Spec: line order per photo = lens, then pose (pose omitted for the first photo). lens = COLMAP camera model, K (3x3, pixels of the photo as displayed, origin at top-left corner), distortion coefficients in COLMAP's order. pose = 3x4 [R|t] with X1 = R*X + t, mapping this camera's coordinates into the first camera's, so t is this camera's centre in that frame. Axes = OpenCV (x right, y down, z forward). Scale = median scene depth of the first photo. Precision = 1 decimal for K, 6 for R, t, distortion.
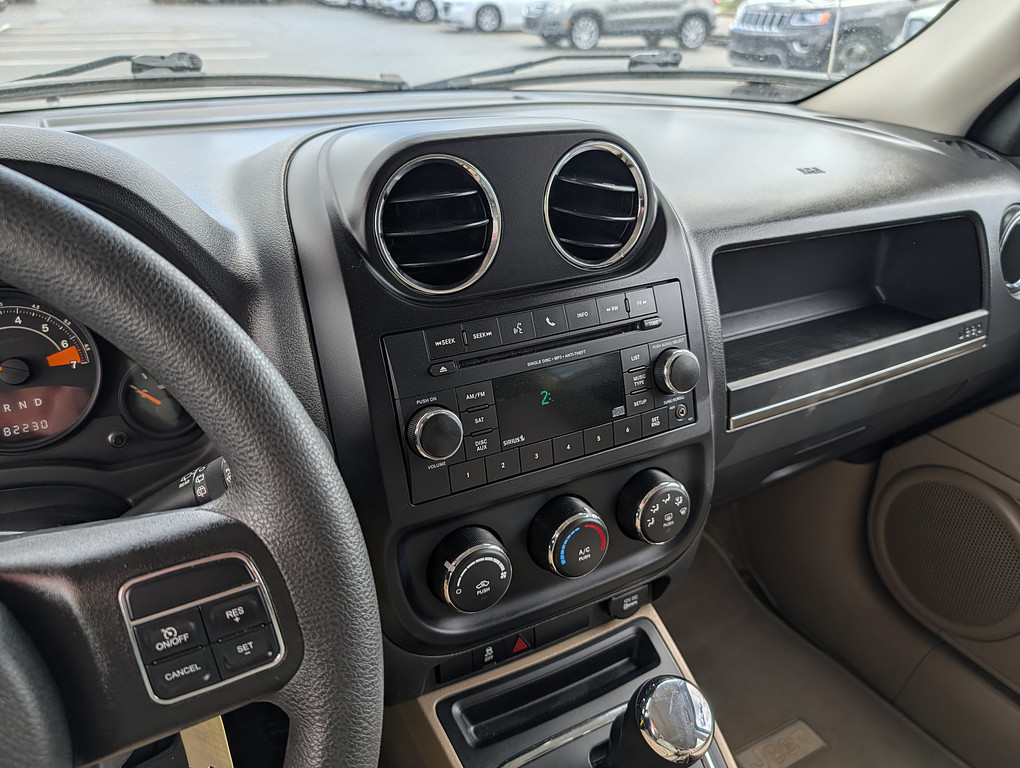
lens RADIAL K [[737.3, 0, 511.8], [0, 737.3, 396.9], [0, 0, 1]] dist [0.010488, -0.004517]
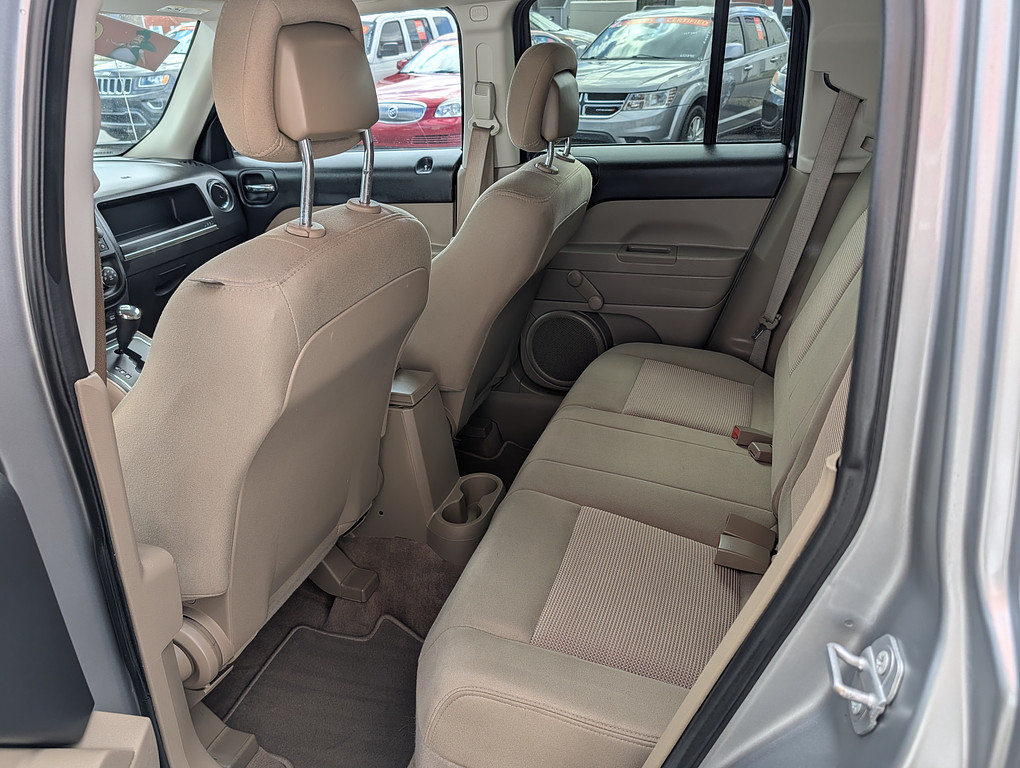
lens RADIAL K [[737.3, 0, 511.8], [0, 737.3, 396.9], [0, 0, 1]] dist [0.010488, -0.004517]
pose [[0.730790, -0.331640, 0.596625, -0.374602], [0.363197, 0.928965, 0.071503, 0.631477], [-0.577956, 0.164439, 0.799329, -1.546681]]
